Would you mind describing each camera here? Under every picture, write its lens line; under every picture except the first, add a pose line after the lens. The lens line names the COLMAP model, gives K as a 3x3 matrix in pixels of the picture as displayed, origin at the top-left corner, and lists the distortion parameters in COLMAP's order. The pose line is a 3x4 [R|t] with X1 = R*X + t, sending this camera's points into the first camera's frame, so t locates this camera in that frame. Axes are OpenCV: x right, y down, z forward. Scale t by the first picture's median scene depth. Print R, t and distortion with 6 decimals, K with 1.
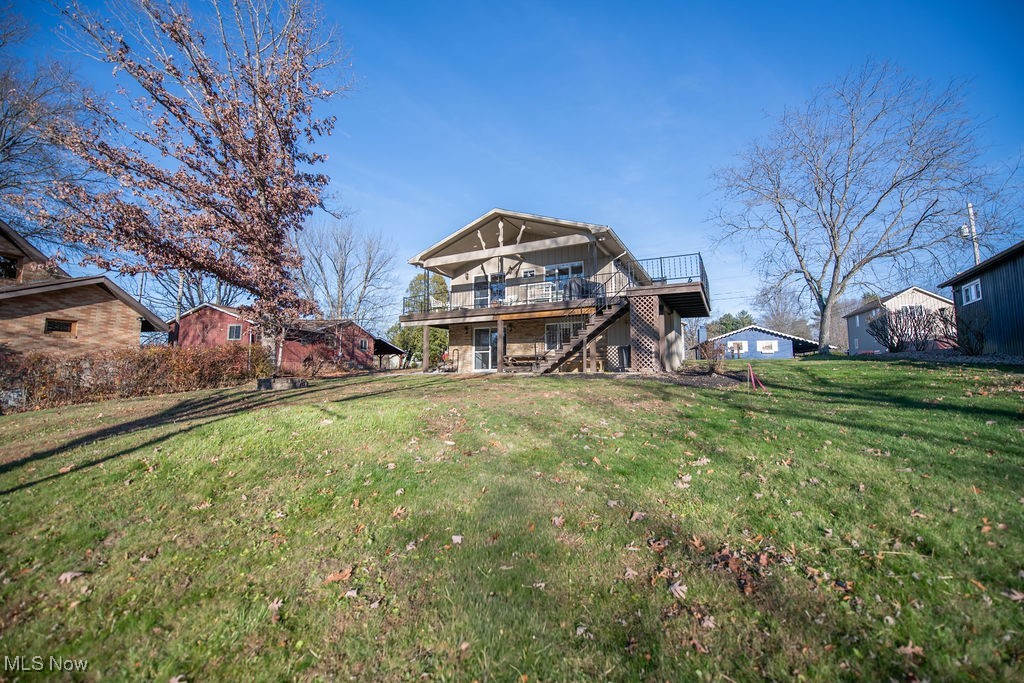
lens RADIAL K [[405.9, 0, 514.9], [0, 405.9, 336.1], [0, 0, 1]] dist [-0.015720, -0.002790]
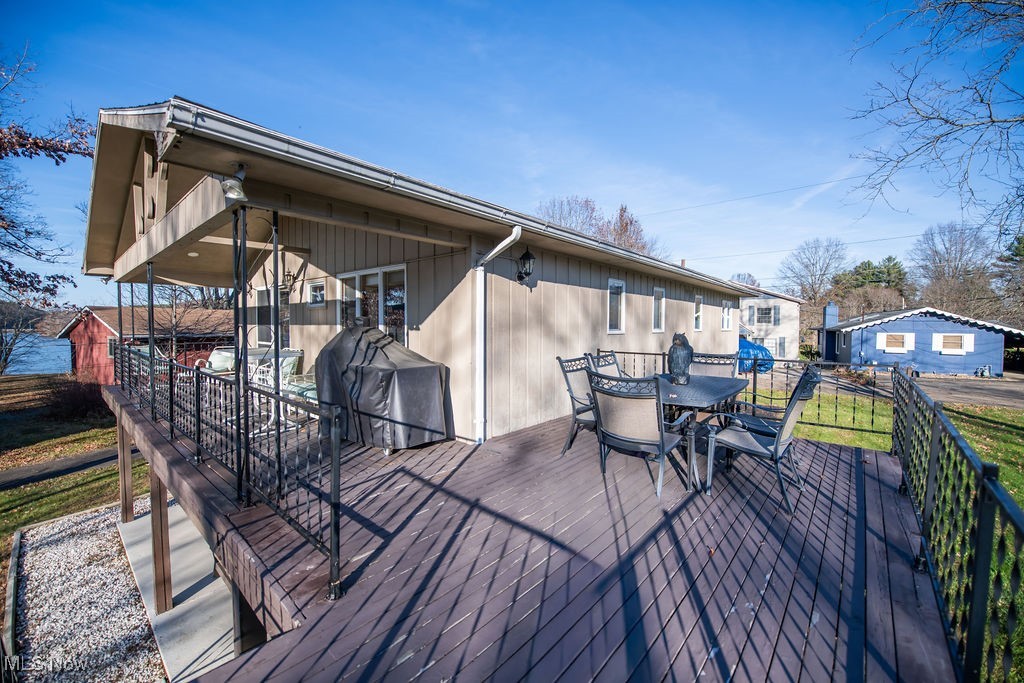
lens RADIAL K [[405.9, 0, 514.9], [0, 405.9, 336.1], [0, 0, 1]] dist [-0.015720, -0.002790]
pose [[0.975471, 0.011987, -0.219801, 0.323791], [0.016352, 0.991812, 0.126657, -0.178010], [0.219520, -0.127144, 0.967288, 0.761760]]
